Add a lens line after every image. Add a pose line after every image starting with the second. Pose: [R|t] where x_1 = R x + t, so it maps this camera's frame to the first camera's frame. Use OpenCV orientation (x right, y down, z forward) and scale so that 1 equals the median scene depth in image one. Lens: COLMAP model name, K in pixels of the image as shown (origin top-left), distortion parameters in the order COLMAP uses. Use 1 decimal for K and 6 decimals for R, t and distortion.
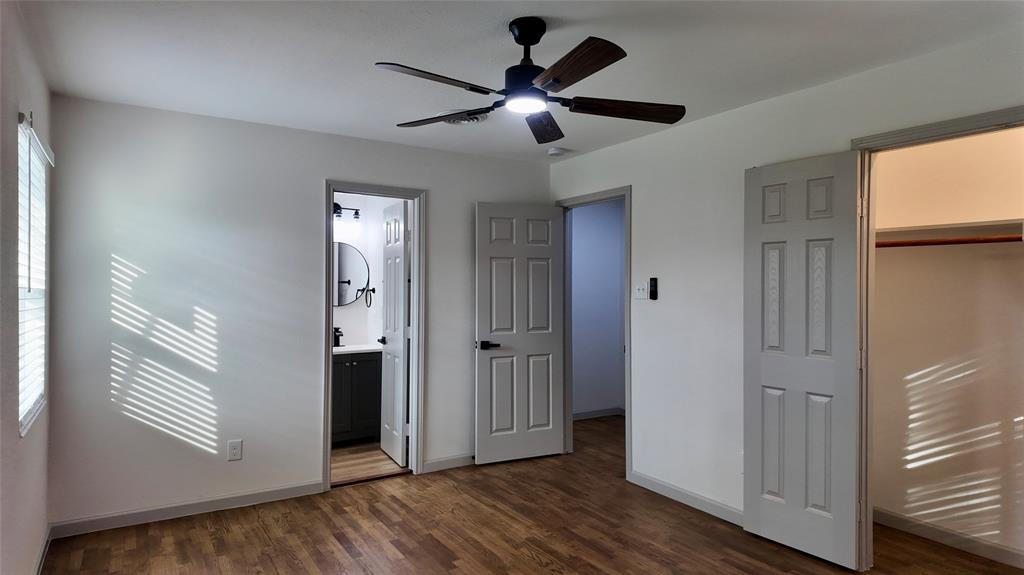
lens RADIAL K [[600.8, 0, 517.0], [0, 600.8, 286.1], [0, 0, 1]] dist [0.109693, -0.126316]
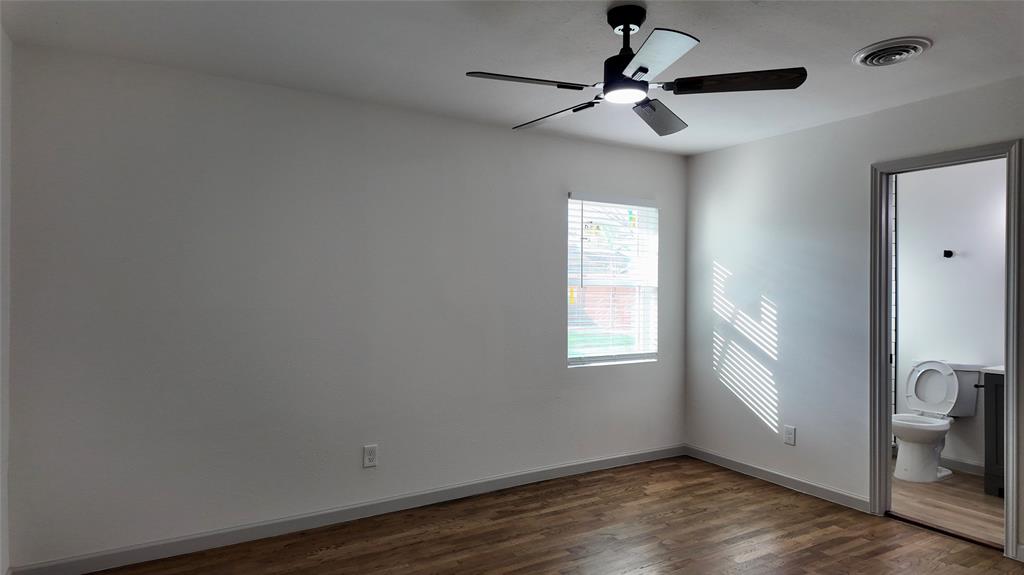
lens RADIAL K [[601.4, 0, 512.0], [0, 601.4, 287.5], [0, 0, 1]] dist [0.026817, -0.000673]
pose [[-0.019982, -0.004633, -0.999790, 0.653558], [0.002701, 0.999985, -0.004688, 0.010872], [0.999797, -0.002794, -0.019969, 0.556917]]
